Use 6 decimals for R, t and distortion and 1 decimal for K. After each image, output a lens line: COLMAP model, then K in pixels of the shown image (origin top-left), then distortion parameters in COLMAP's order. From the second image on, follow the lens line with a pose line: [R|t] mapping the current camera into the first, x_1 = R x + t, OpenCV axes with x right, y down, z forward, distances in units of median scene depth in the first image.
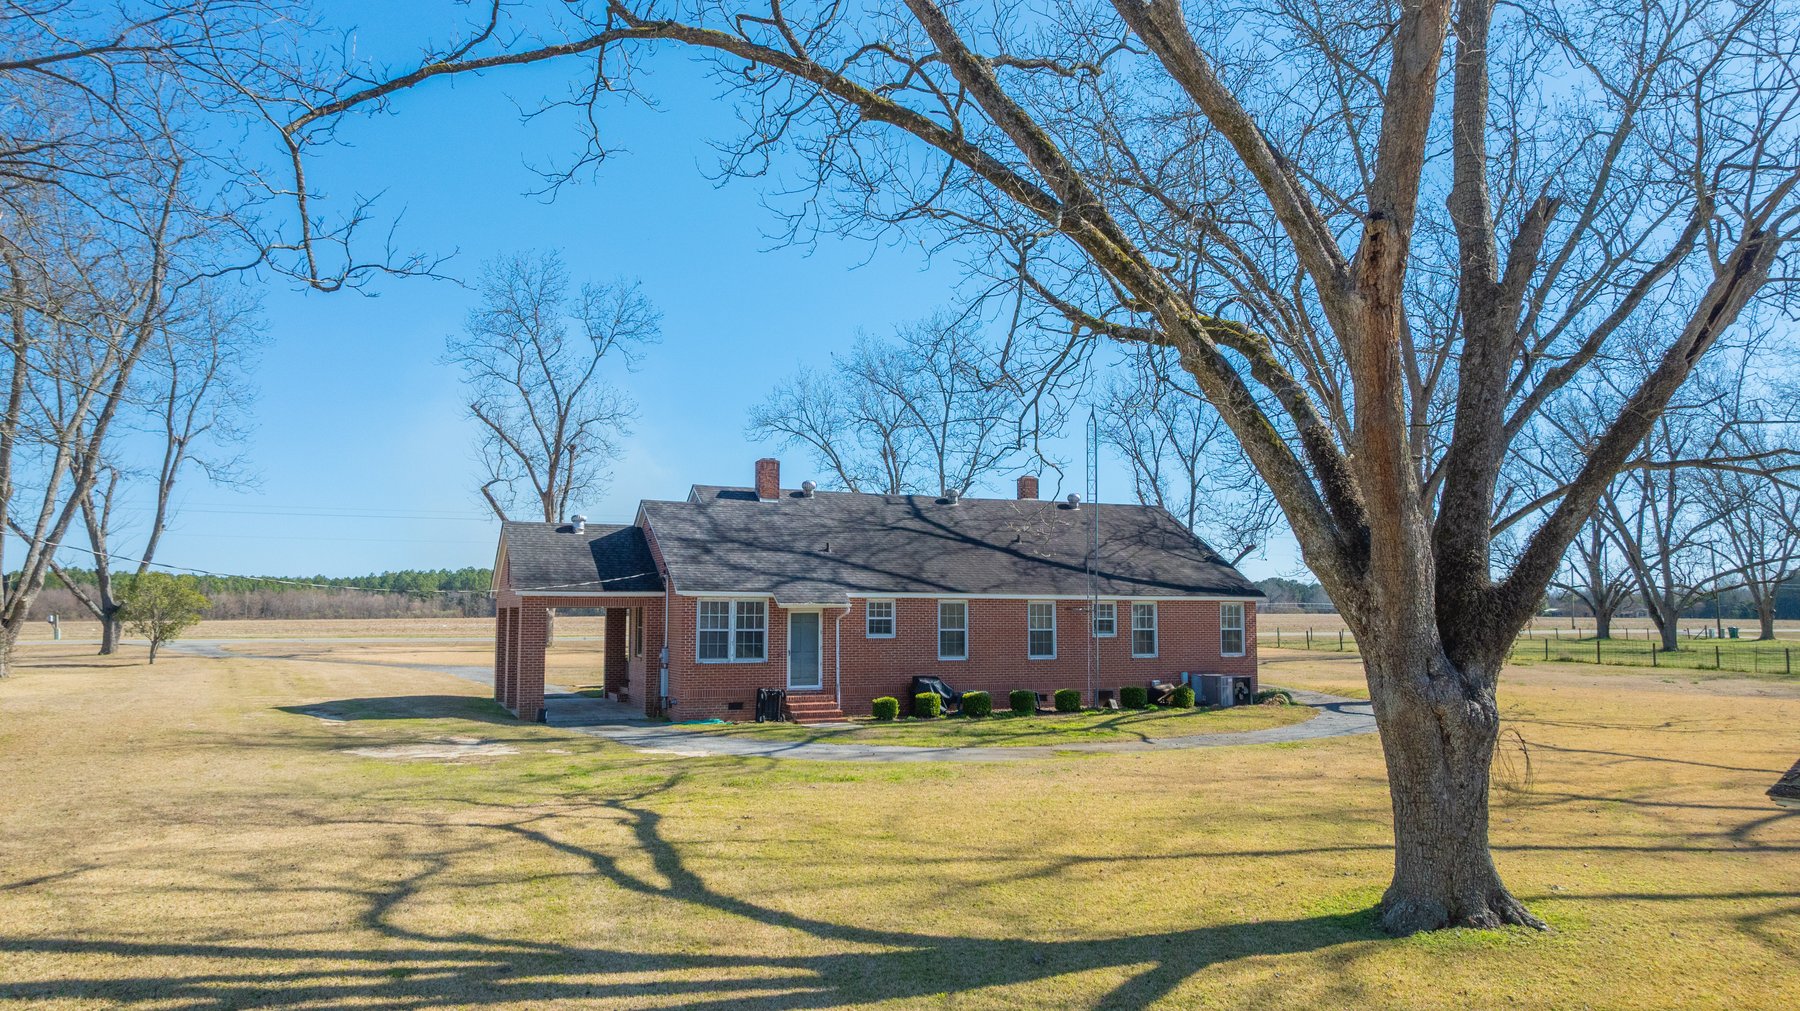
lens RADIAL K [[1261.9, 0, 895.8], [0, 1261.9, 507.6], [0, 0, 1]] dist [-0.027992, 0.024344]
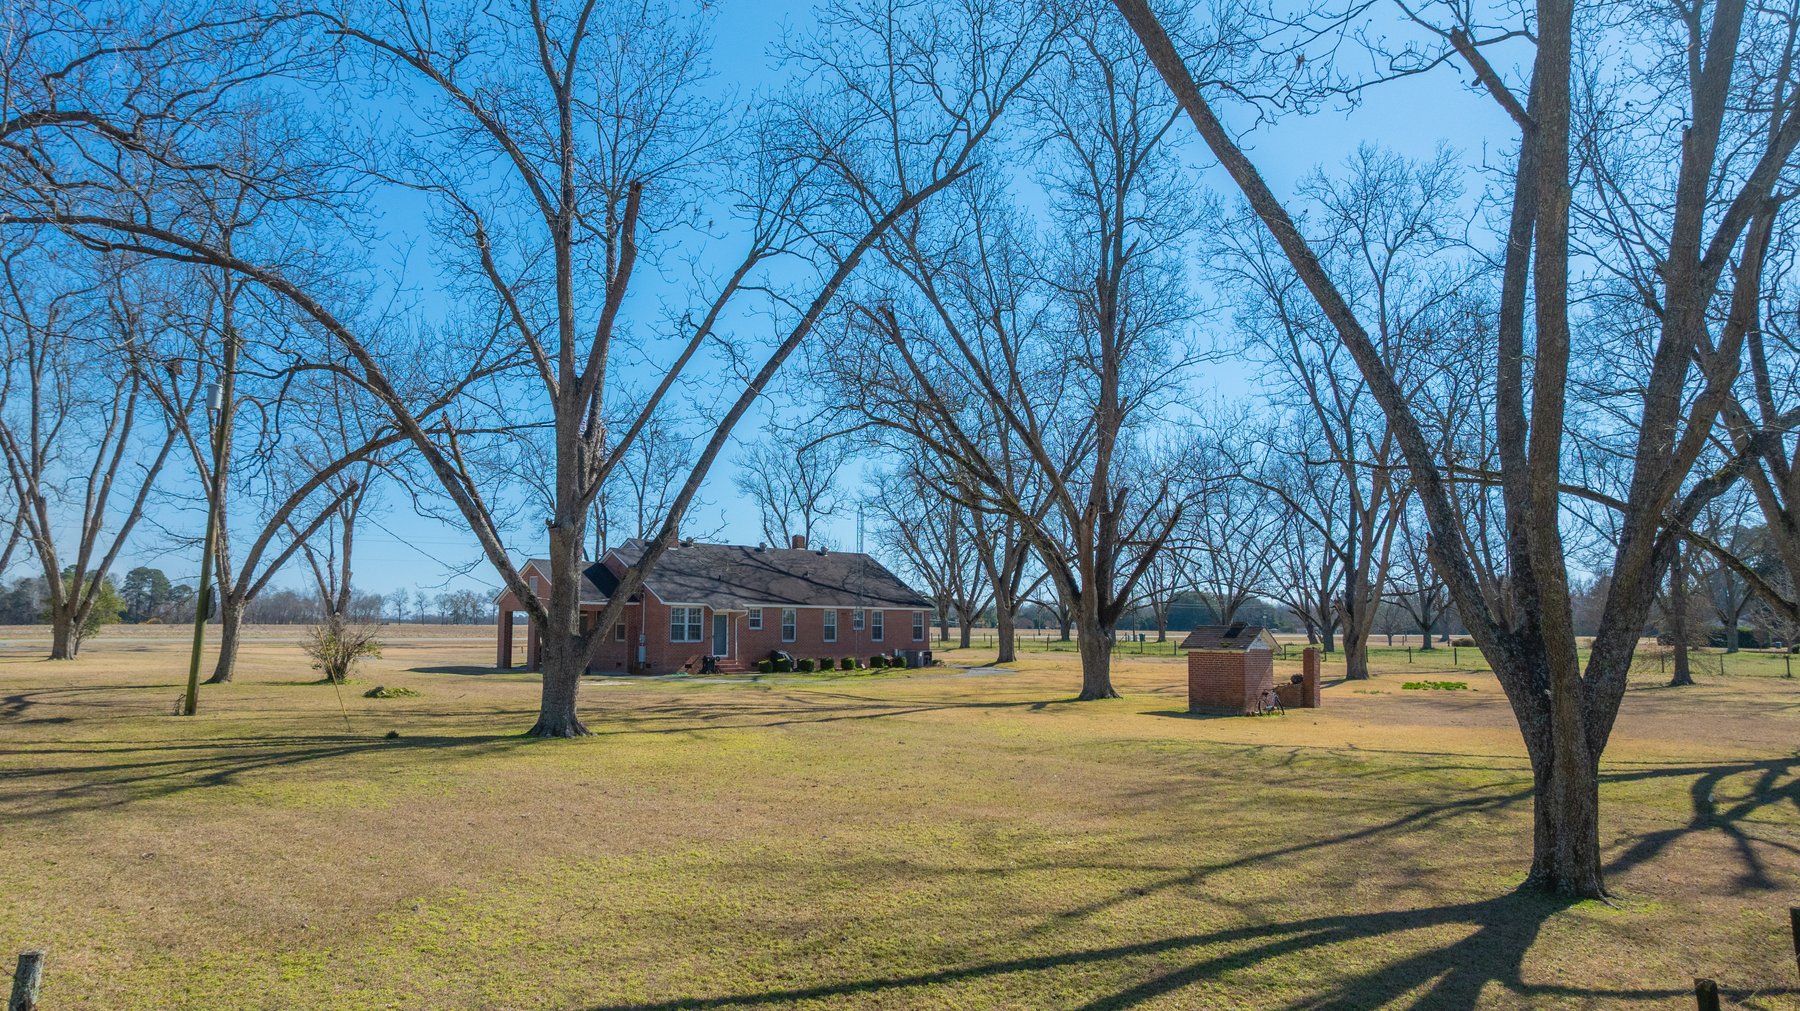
lens RADIAL K [[1261.9, 0, 896.0], [0, 1261.9, 504.6], [0, 0, 1]] dist [-0.027992, 0.024344]
pose [[0.919919, 0.041282, 0.389928, -0.504288], [-0.036350, 0.999139, -0.020022, -0.042506], [-0.390419, 0.004245, 0.920628, -0.692501]]
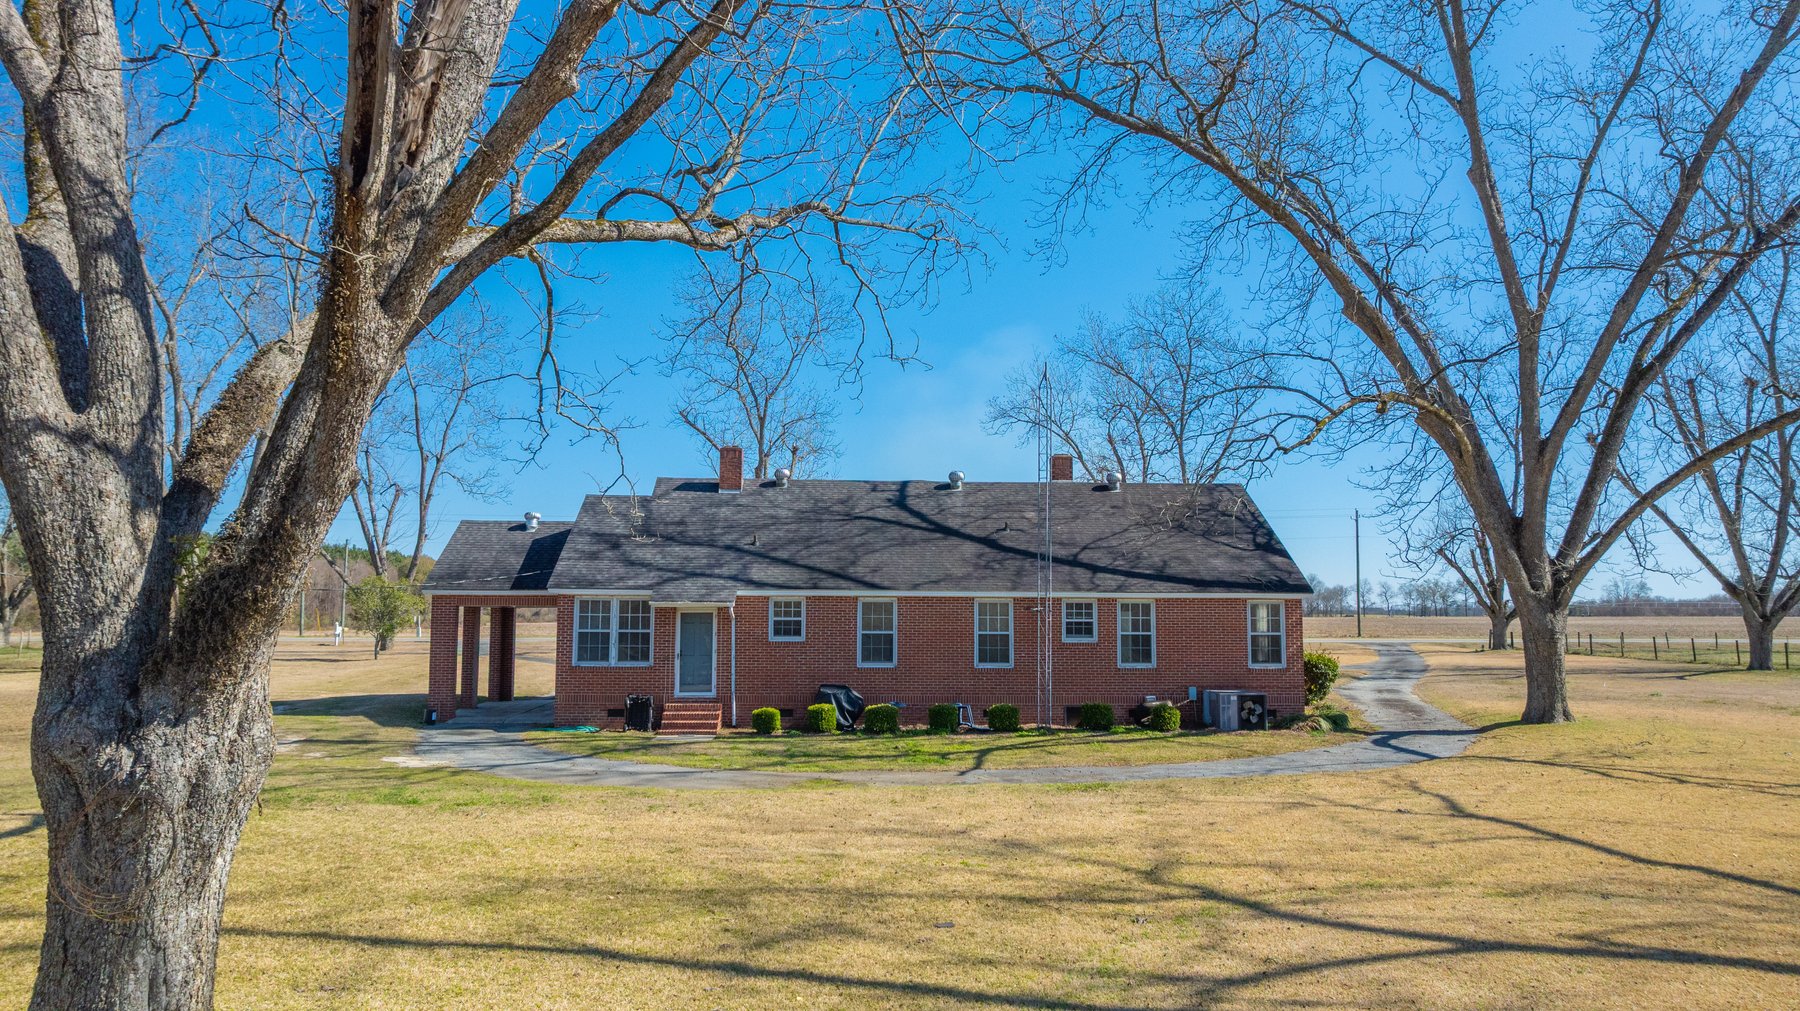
lens RADIAL K [[1261.9, 0, 913.1], [0, 1261.9, 495.3], [0, 0, 1]] dist [-0.027992, 0.024344]
pose [[0.937281, -0.031998, -0.347103, 0.360231], [0.027856, 0.999469, -0.016916, 0.017162], [0.347460, 0.006186, 0.937675, 0.184564]]
